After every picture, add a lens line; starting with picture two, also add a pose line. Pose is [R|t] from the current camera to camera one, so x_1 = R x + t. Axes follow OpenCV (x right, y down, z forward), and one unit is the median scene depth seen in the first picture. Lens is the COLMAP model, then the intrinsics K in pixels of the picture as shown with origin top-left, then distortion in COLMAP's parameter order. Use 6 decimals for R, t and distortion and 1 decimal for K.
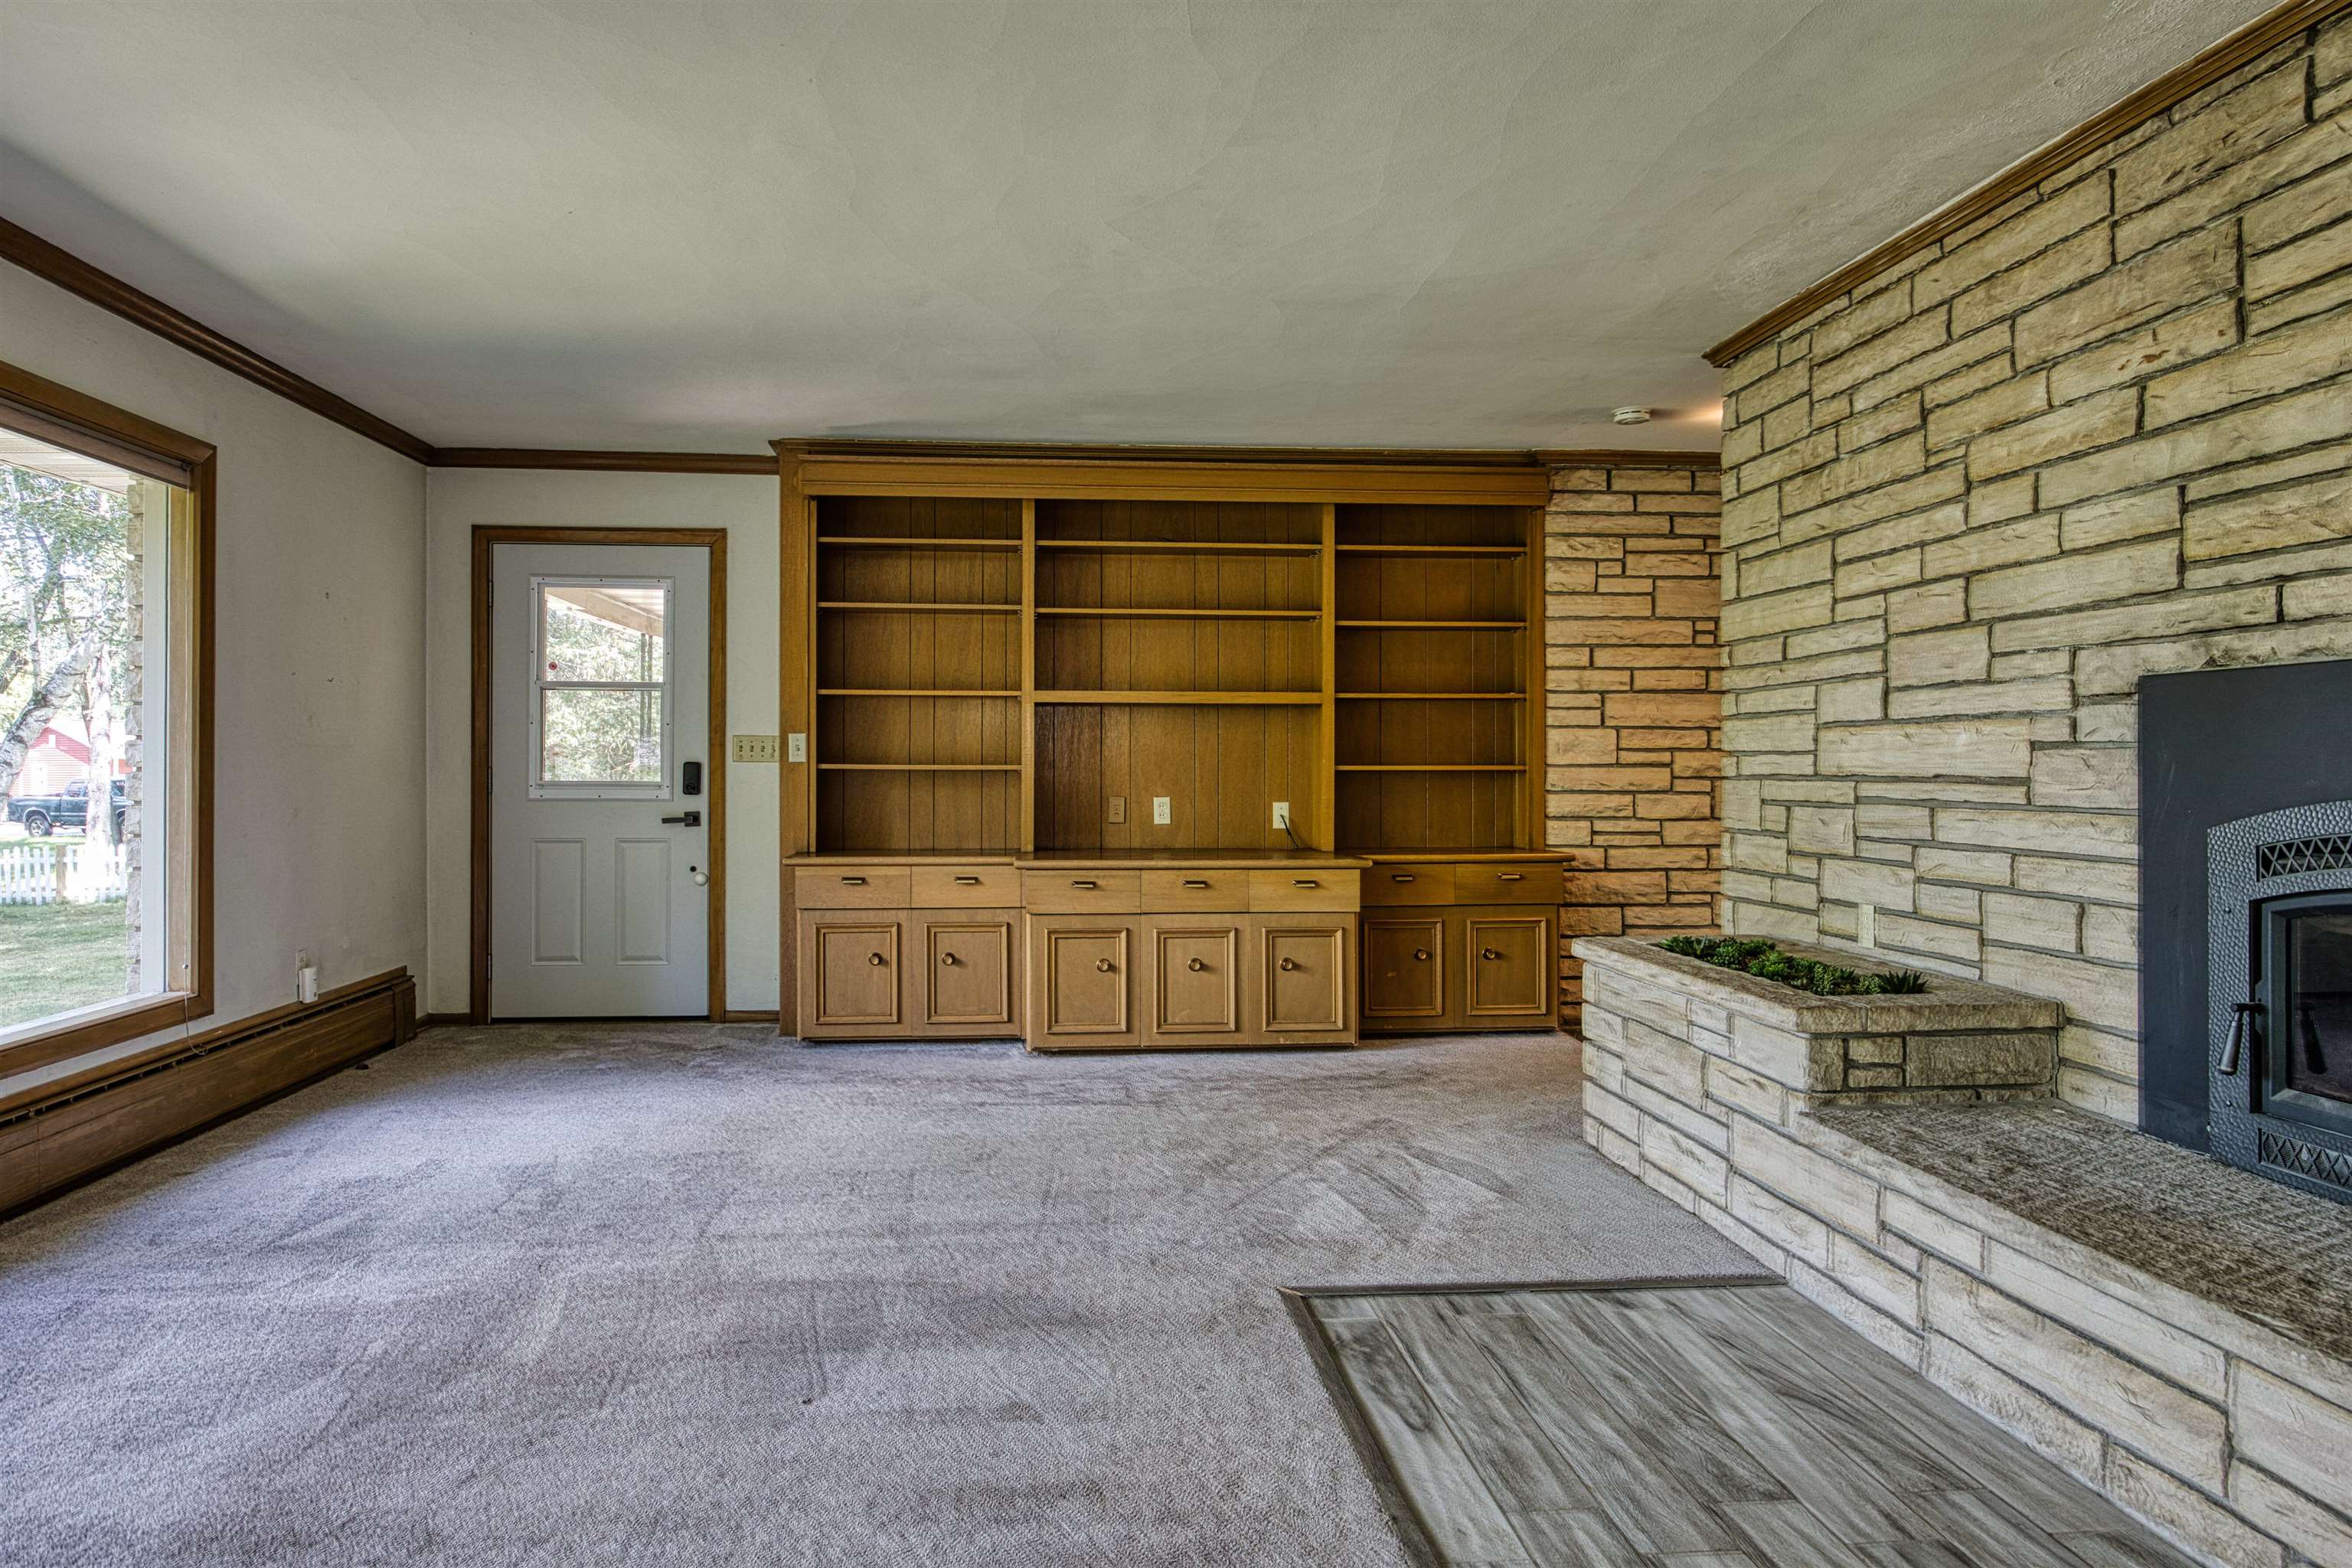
lens RADIAL K [[1460.3, 0, 1179.5], [0, 1460.3, 767.3], [0, 0, 1]] dist [0.004638, -0.002913]
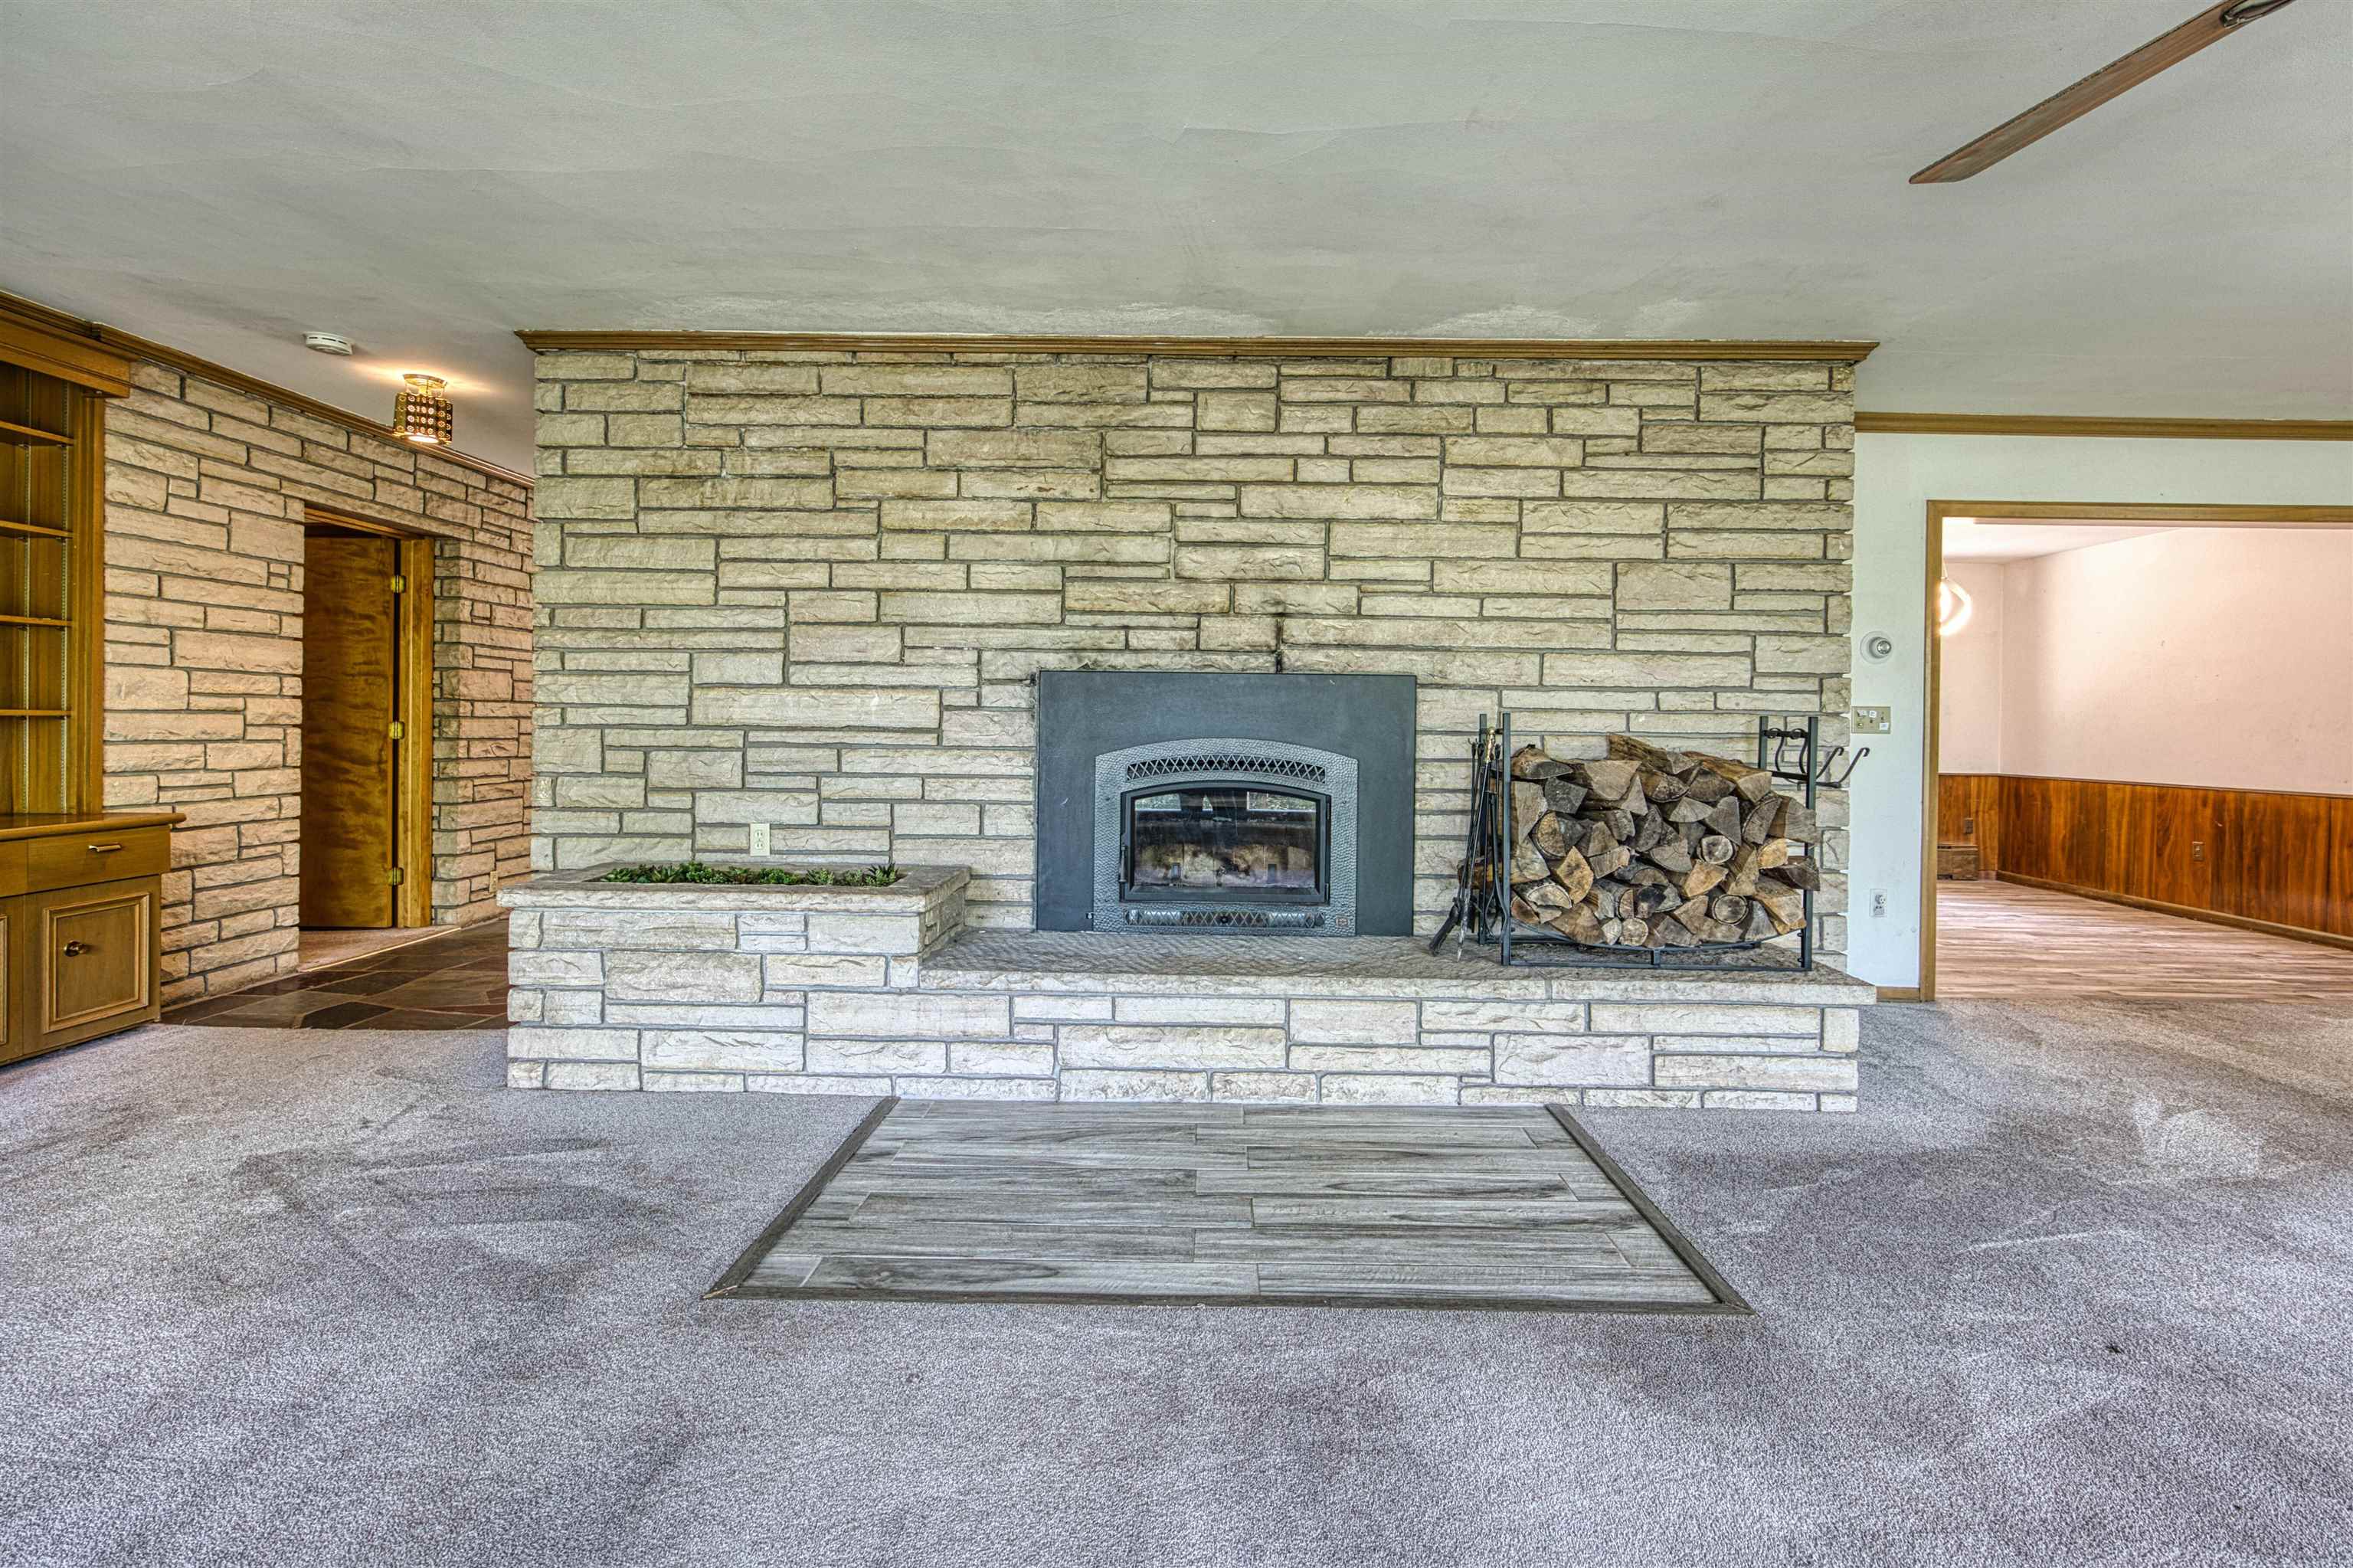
lens RADIAL K [[1034.5, 0, 1220.2], [0, 1034.5, 737.8], [0, 0, 1]] dist [0.003713, 0.001156]
pose [[0.116417, -0.011841, 0.993130, -0.447318], [-0.010597, 0.999857, 0.013163, -0.000313], [-0.993144, -0.012057, 0.116275, 0.521115]]
